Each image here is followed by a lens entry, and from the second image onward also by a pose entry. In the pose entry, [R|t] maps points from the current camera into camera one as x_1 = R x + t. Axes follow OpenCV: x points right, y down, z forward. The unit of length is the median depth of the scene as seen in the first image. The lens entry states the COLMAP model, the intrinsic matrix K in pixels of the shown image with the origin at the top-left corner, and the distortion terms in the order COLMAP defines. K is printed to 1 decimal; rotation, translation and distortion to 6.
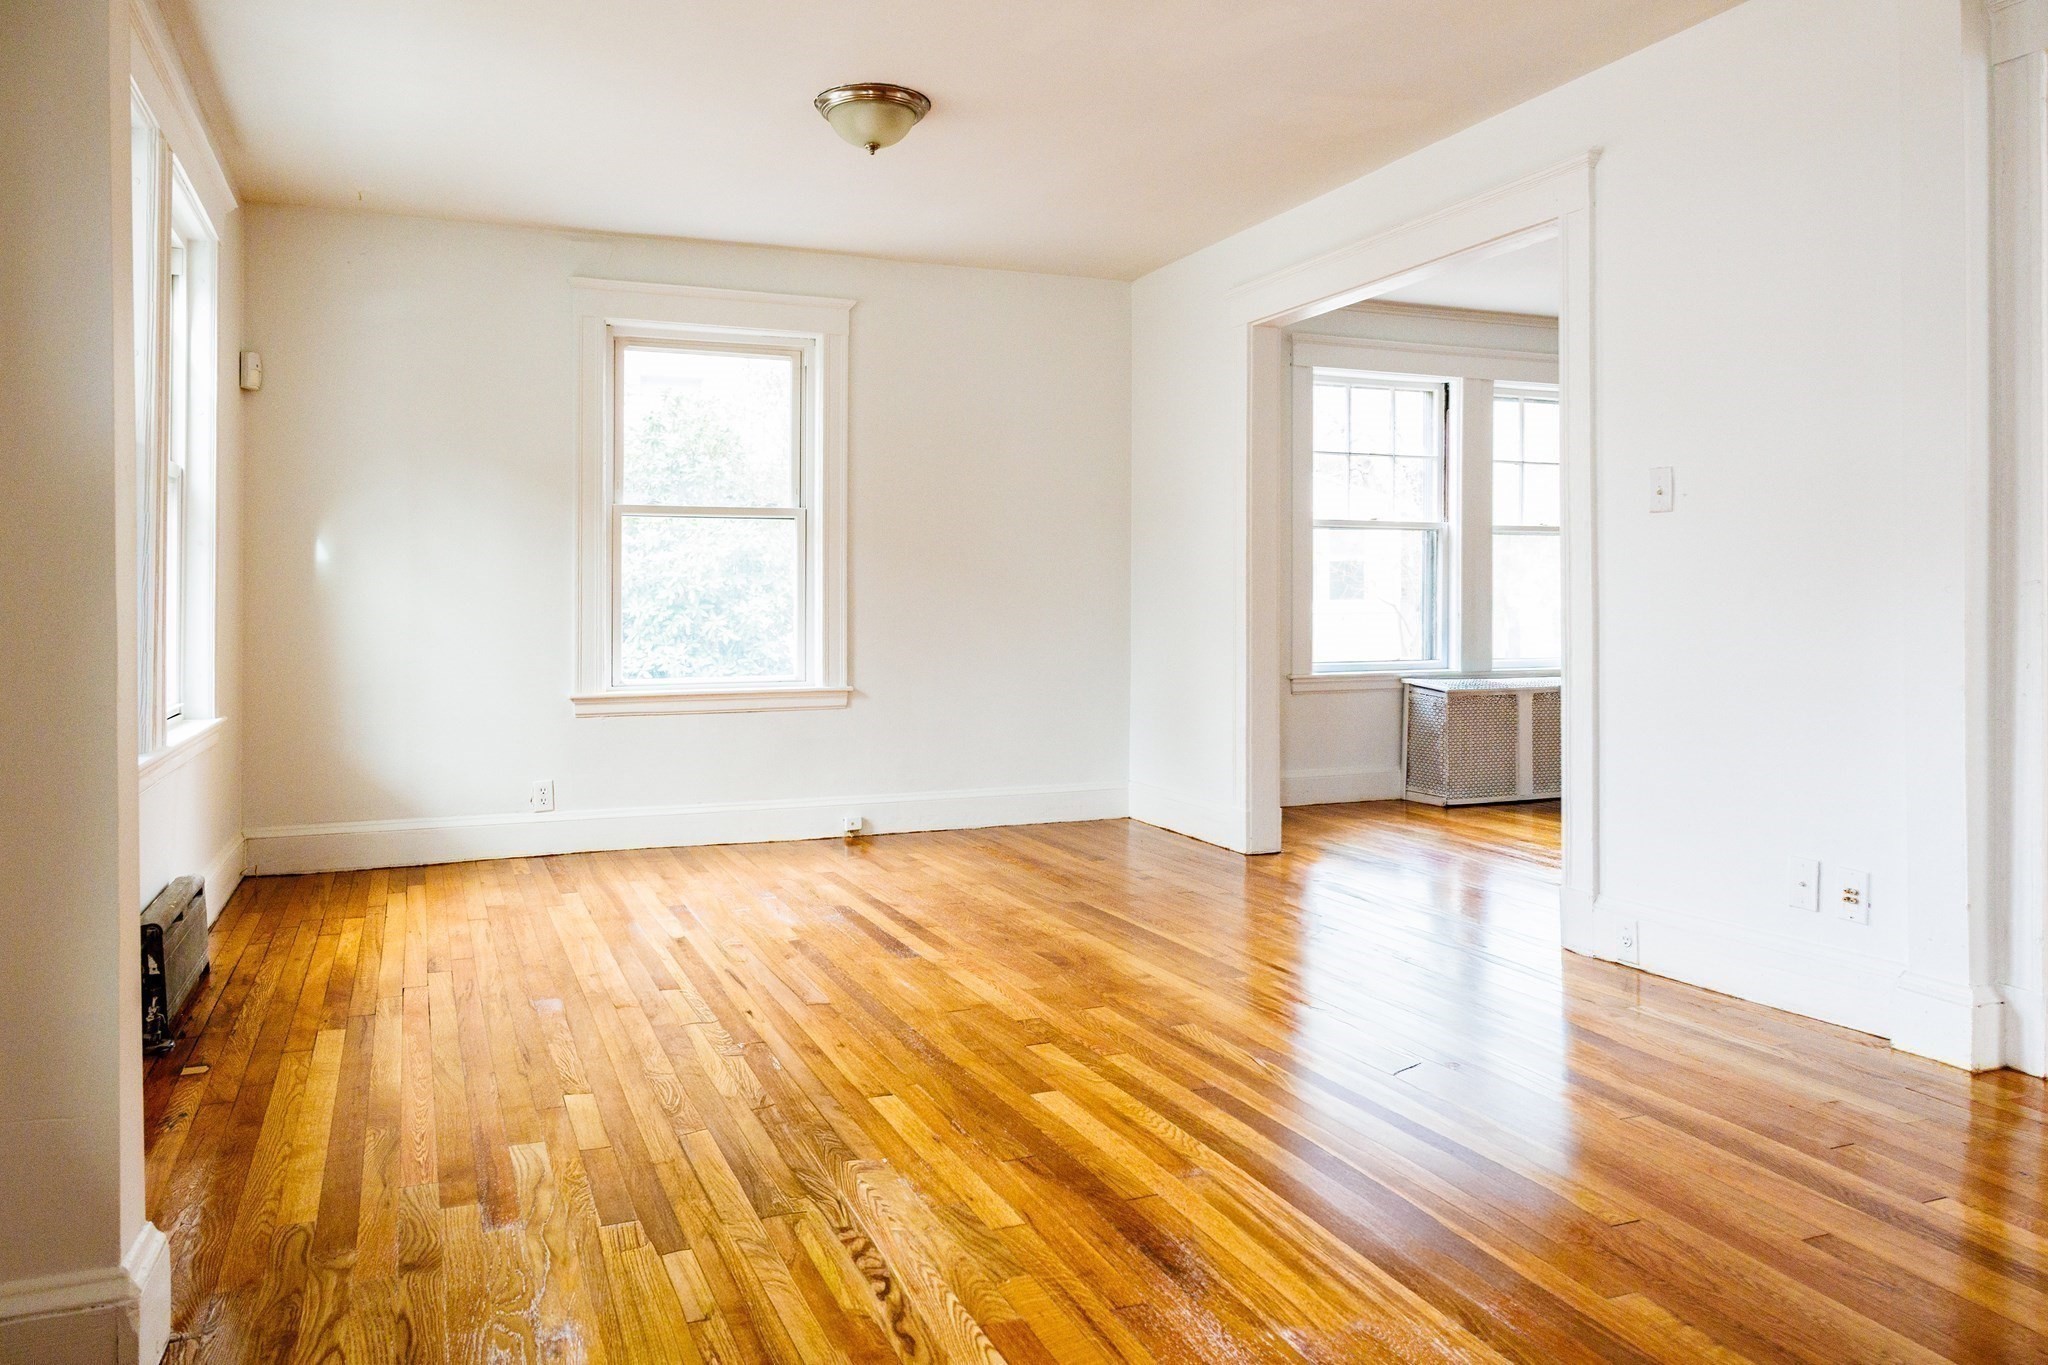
lens RADIAL K [[1401.1, 0, 1024.0], [0, 1401.1, 682.5], [0, 0, 1]] dist [-0.001549, 0.004213]
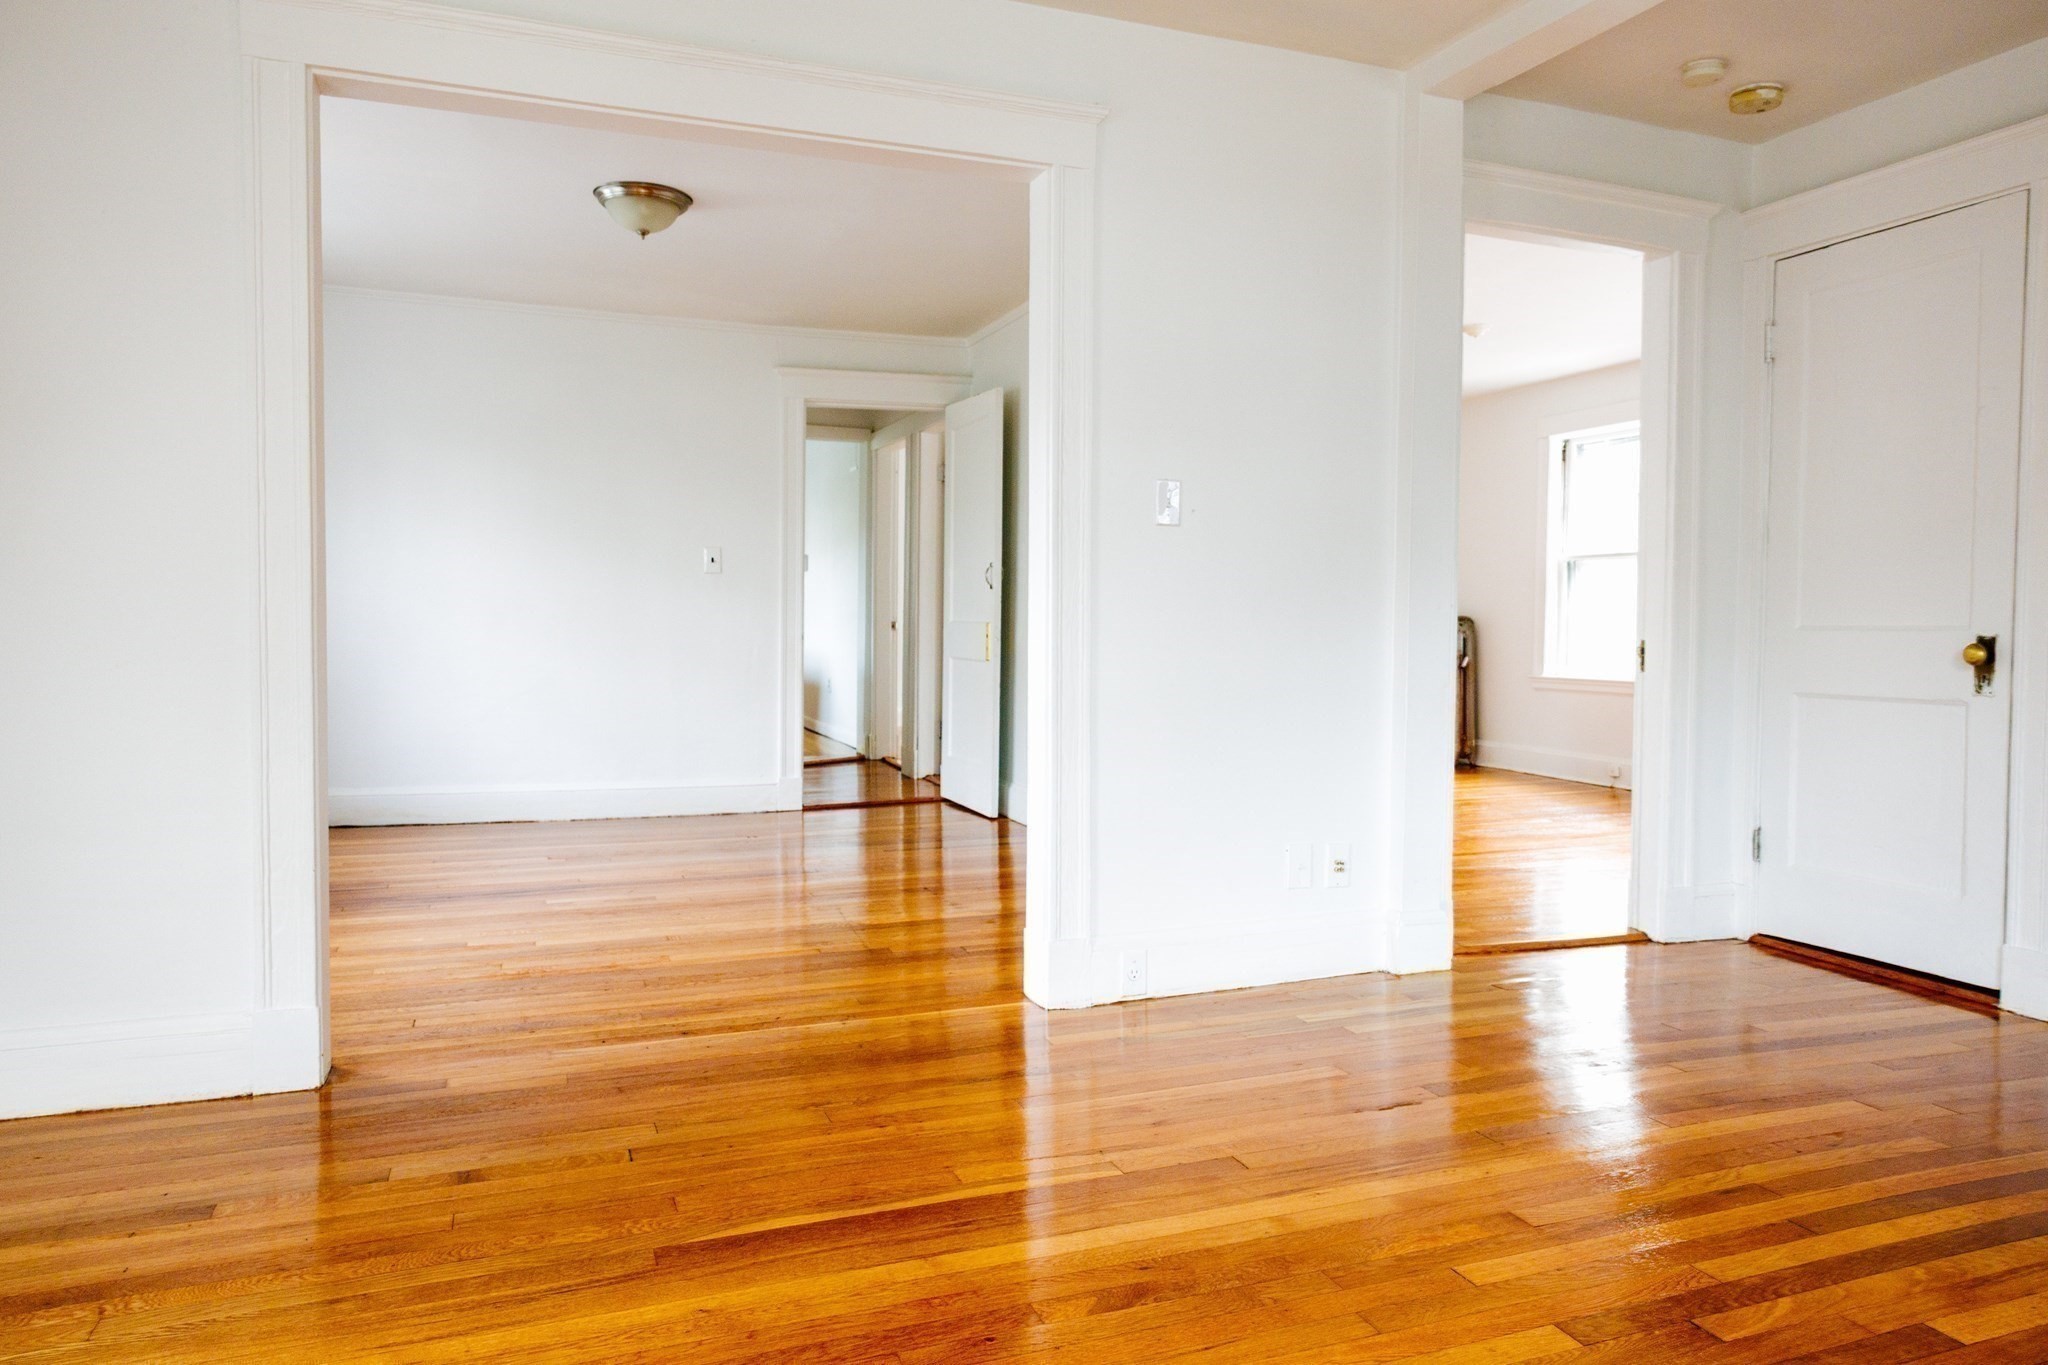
lens RADIAL K [[1331.1, 0, 962.4], [0, 1331.1, 677.3], [0, 0, 1]] dist [0.000058, -0.000203]
pose [[0.081145, -0.037954, 0.995979, -0.657676], [0.059030, 0.997704, 0.033211, -0.077734], [-0.994953, 0.056098, 0.083200, 1.396086]]
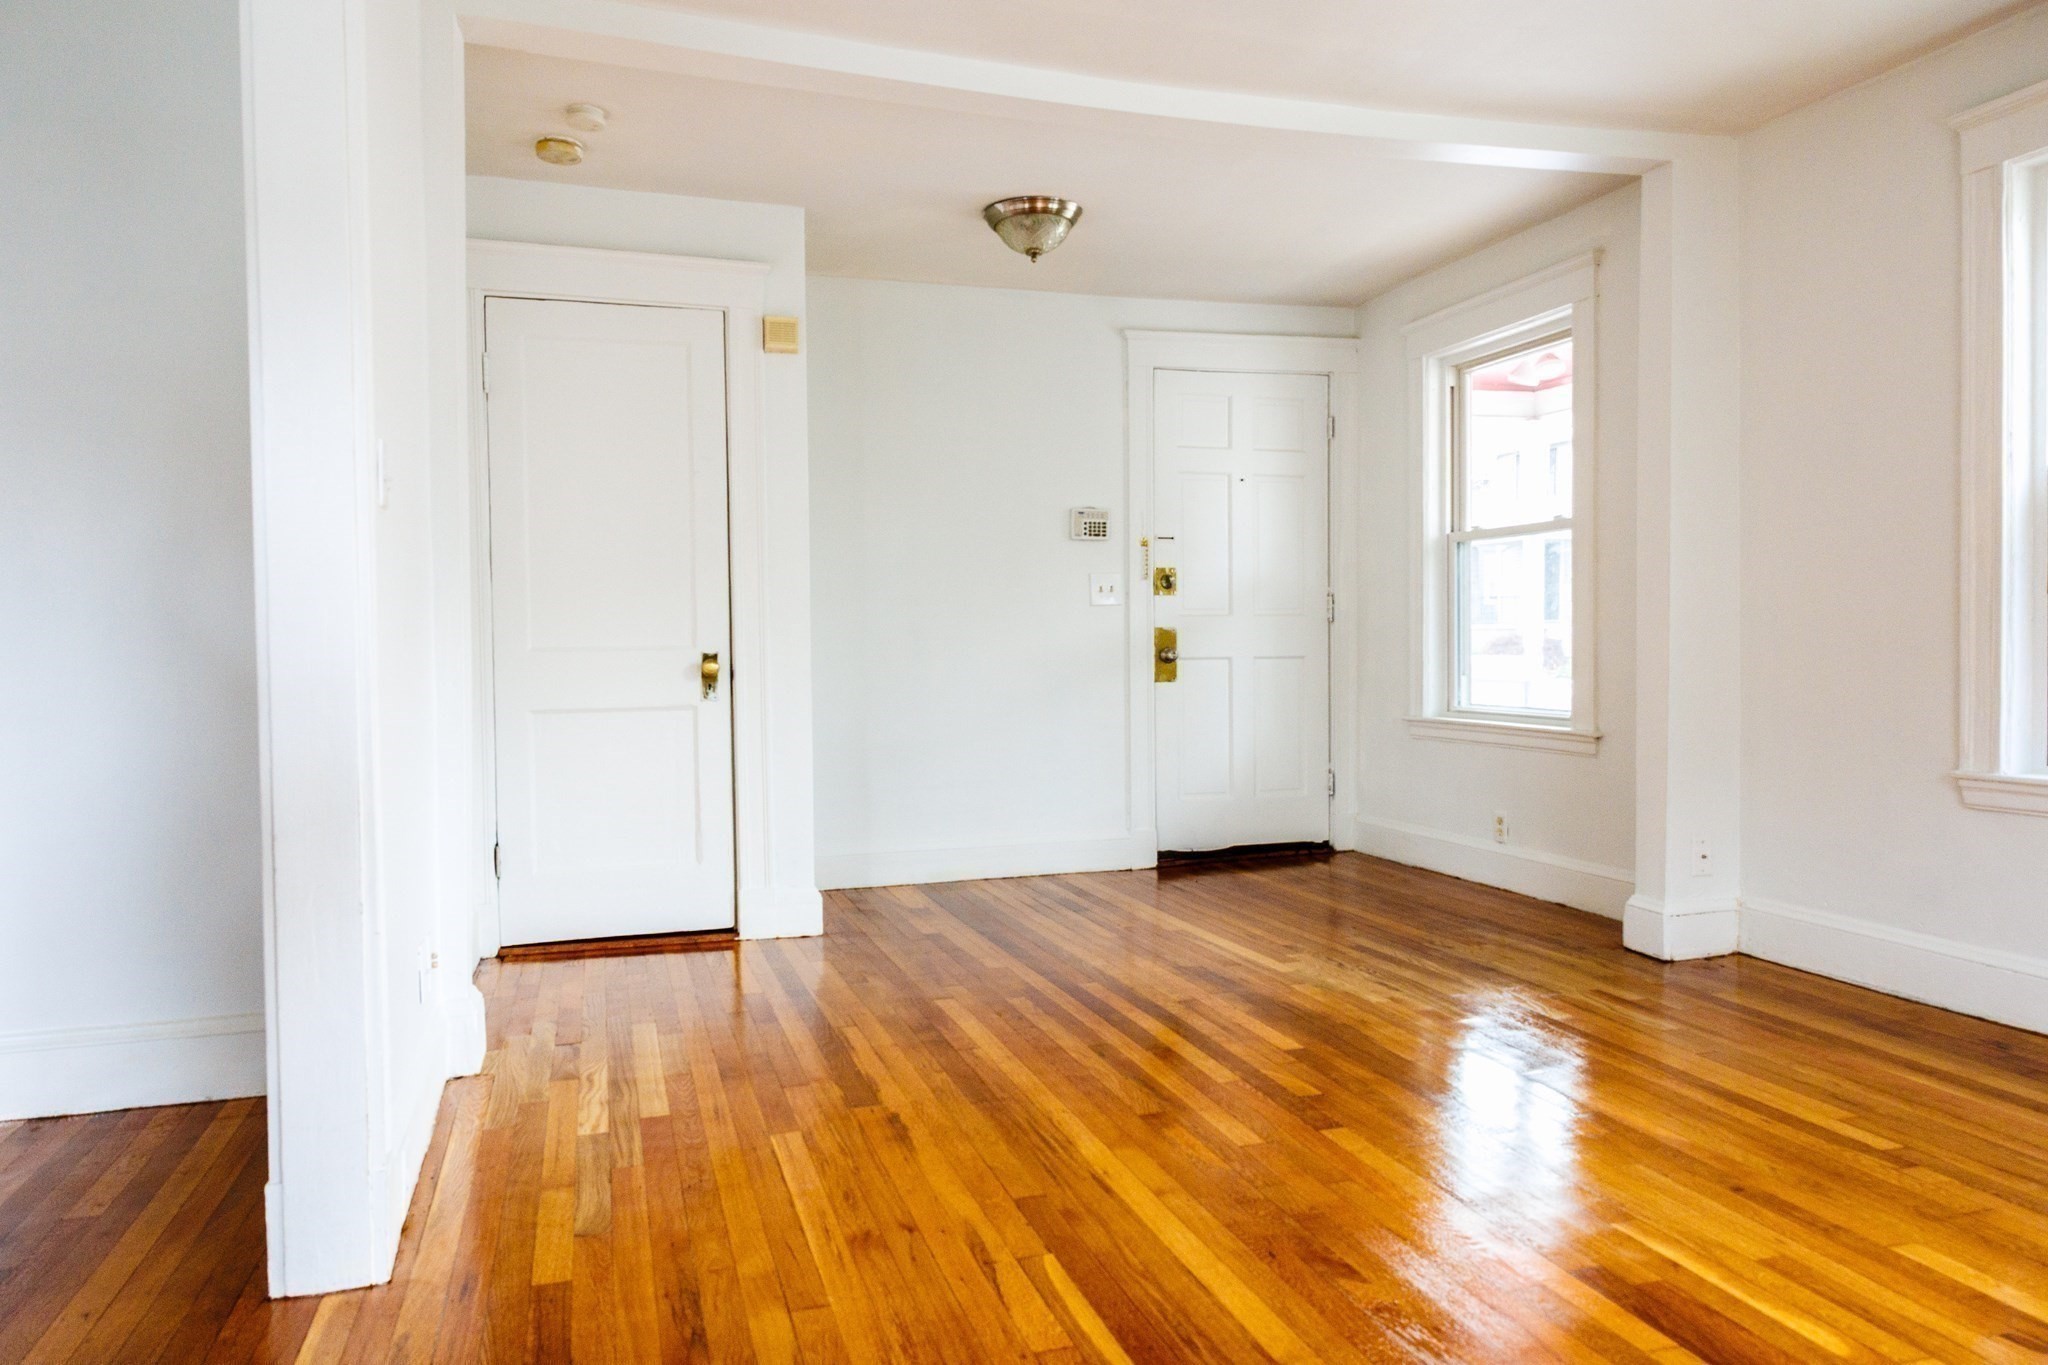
lens RADIAL K [[1401.1, 0, 1024.0], [0, 1401.1, 682.5], [0, 0, 1]] dist [-0.001549, 0.004213]
pose [[-0.993735, 0.012645, 0.111045, 0.104597], [0.023073, 0.995386, 0.093132, -0.129389], [-0.109355, 0.095110, -0.989442, 2.147827]]
